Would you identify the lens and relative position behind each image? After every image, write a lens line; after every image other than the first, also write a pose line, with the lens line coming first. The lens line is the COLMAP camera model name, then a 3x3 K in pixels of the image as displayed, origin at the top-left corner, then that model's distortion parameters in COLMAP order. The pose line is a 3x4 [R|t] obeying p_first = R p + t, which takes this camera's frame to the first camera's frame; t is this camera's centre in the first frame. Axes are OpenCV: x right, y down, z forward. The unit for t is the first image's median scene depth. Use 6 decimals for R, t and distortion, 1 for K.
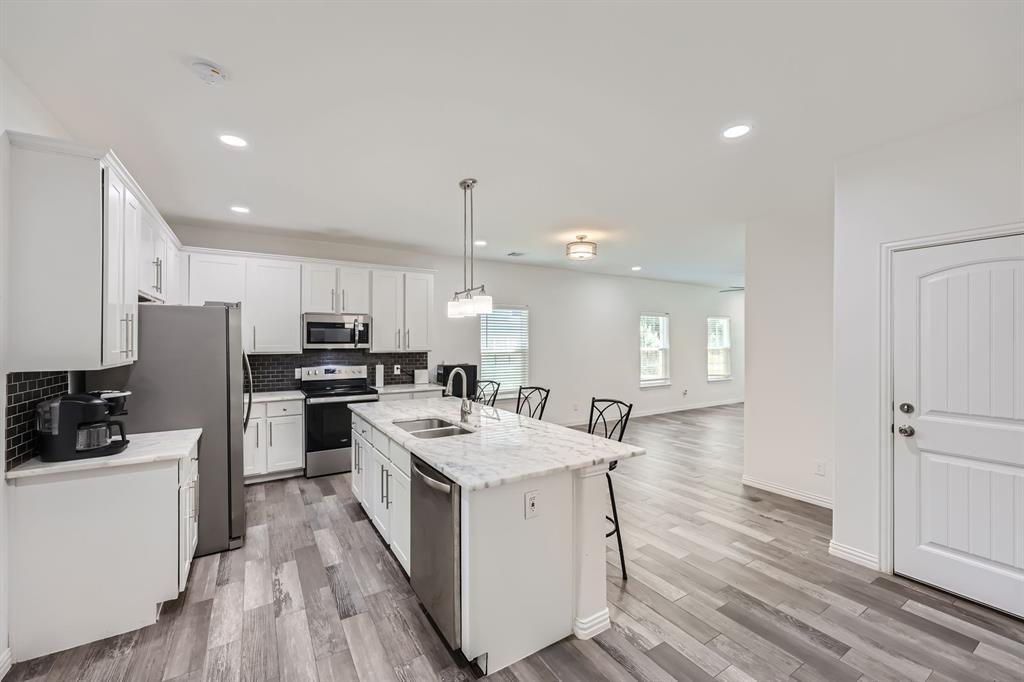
lens RADIAL K [[414.1, 0, 508.1], [0, 414.1, 344.4], [0, 0, 1]] dist [0.003123, -0.000131]
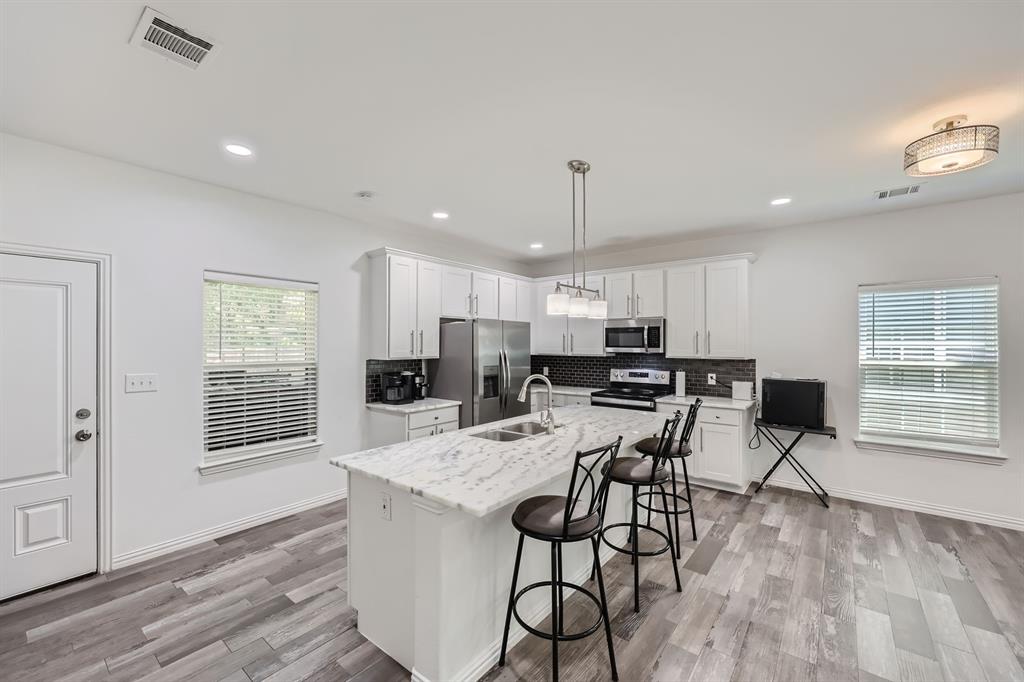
lens RADIAL K [[414.1, 0, 510.4], [0, 414.1, 343.4], [0, 0, 1]] dist [0.003123, -0.000131]
pose [[0.335177, -0.001564, -0.942154, 0.466024], [-0.007268, 0.999965, -0.004245, -0.006304], [0.942127, 0.008271, 0.335153, 0.390183]]
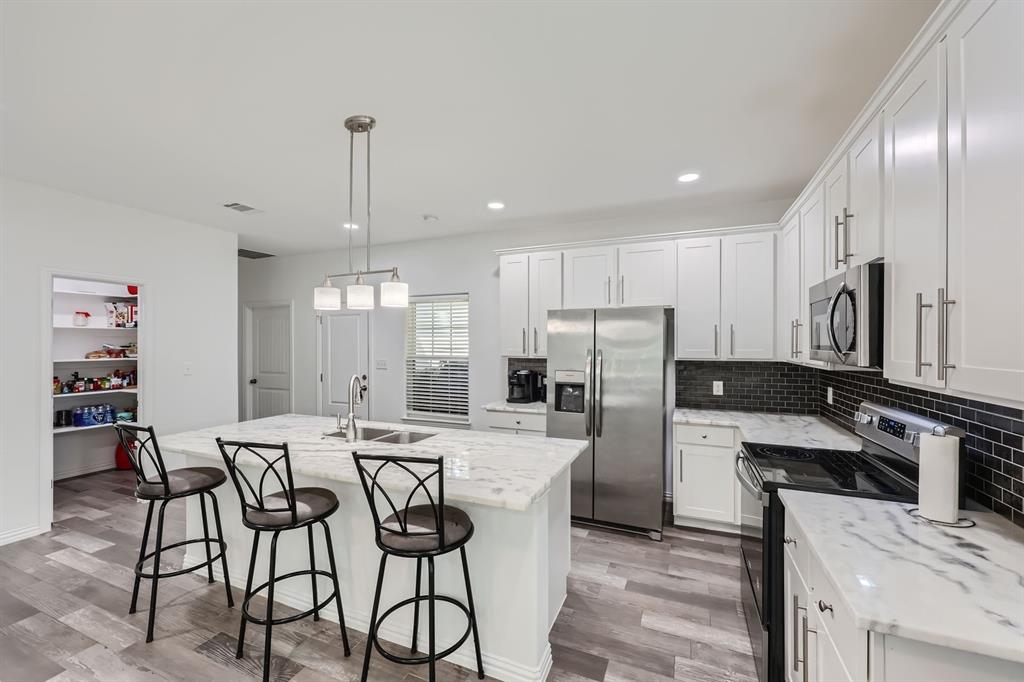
lens RADIAL K [[414.1, 0, 509.2], [0, 414.1, 342.6], [0, 0, 1]] dist [0.003123, -0.000131]
pose [[-0.819328, -0.002583, -0.573319, 0.072838], [-0.004769, 0.999986, 0.002310, -0.008965], [0.573305, 0.004627, -0.819329, 1.186955]]
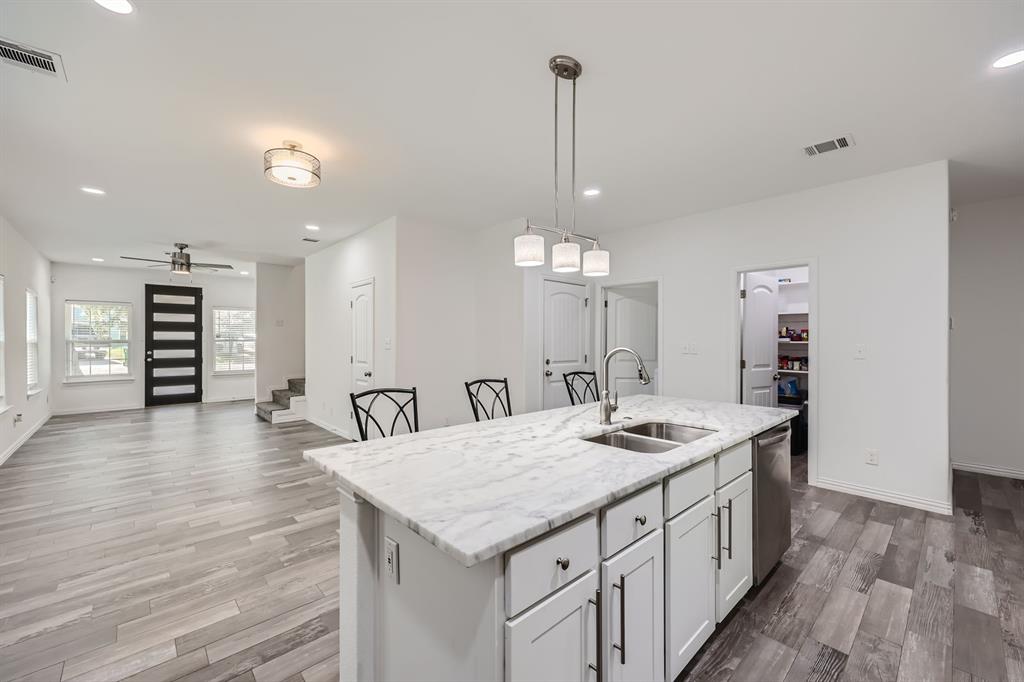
lens RADIAL K [[414.1, 0, 510.8], [0, 414.1, 341.2], [0, 0, 1]] dist [0.003123, -0.000131]
pose [[-0.192542, -0.001234, 0.981288, -0.491861], [0.009416, 0.999951, 0.003104, 0.025912], [-0.981244, 0.009837, -0.192521, 0.827779]]
